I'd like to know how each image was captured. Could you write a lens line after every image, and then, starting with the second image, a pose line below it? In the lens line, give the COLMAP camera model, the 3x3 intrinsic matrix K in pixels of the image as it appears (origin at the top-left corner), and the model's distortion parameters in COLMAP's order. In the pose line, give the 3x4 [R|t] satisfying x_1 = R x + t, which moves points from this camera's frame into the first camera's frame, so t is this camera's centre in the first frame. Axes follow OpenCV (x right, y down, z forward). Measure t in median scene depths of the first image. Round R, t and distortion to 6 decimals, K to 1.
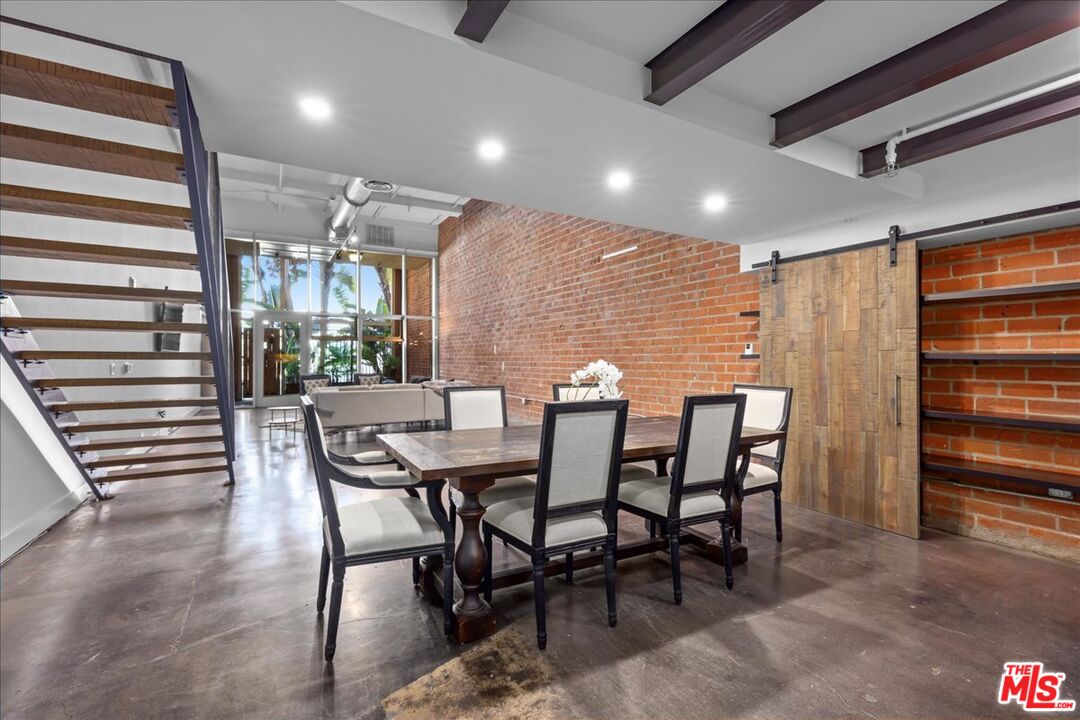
lens RADIAL K [[481.9, 0, 547.7], [0, 481.9, 354.9], [0, 0, 1]] dist [-0.005030, 0.000327]
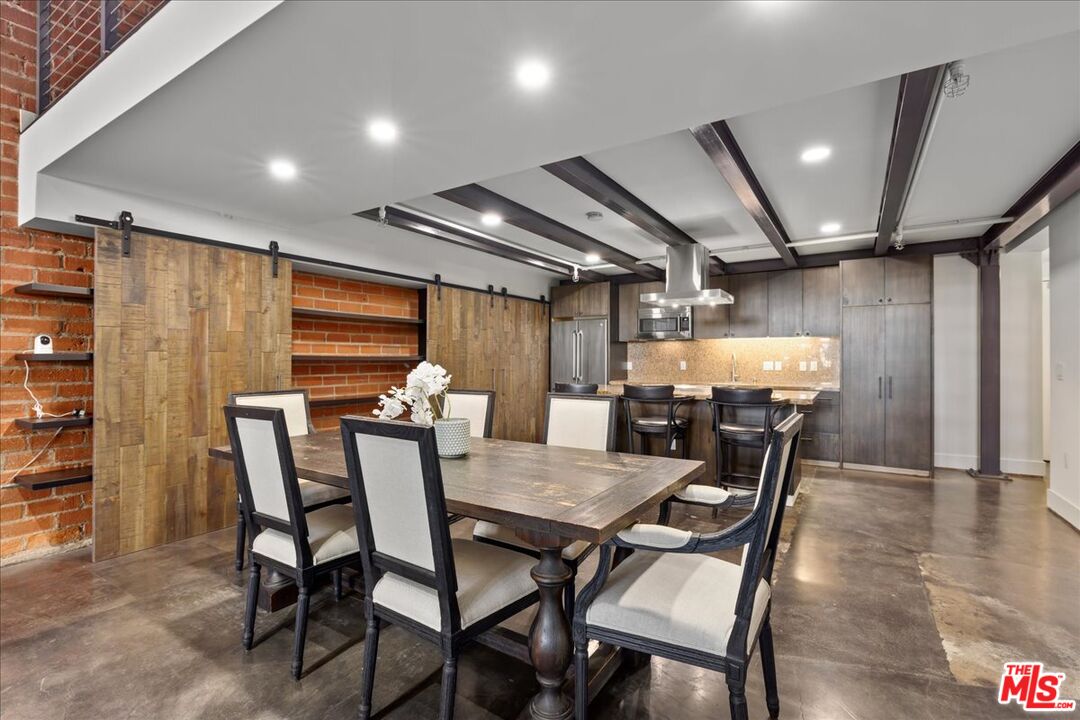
lens RADIAL K [[499.3, 0, 532.6], [0, 499.3, 357.4], [0, 0, 1]] dist [-0.005974, 0.001106]
pose [[-0.461597, 0.001000, 0.887089, -0.592095], [-0.007182, 0.999962, -0.004864, 0.003436], [-0.887061, -0.008616, -0.461573, 1.005620]]
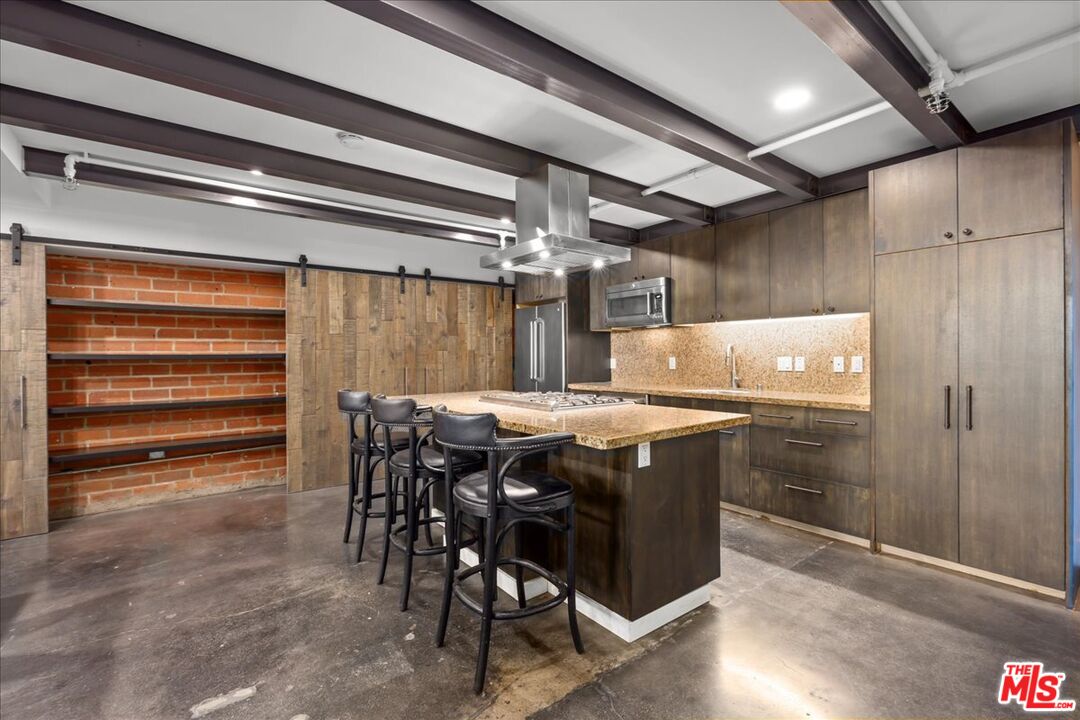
lens RADIAL K [[481.9, 0, 531.4], [0, 481.9, 358.3], [0, 0, 1]] dist [-0.005030, 0.000327]
pose [[-0.131104, -0.005905, 0.991351, -0.385124], [0.000454, 0.999982, 0.006016, 0.000059], [-0.991369, 0.001239, -0.131099, 0.094614]]
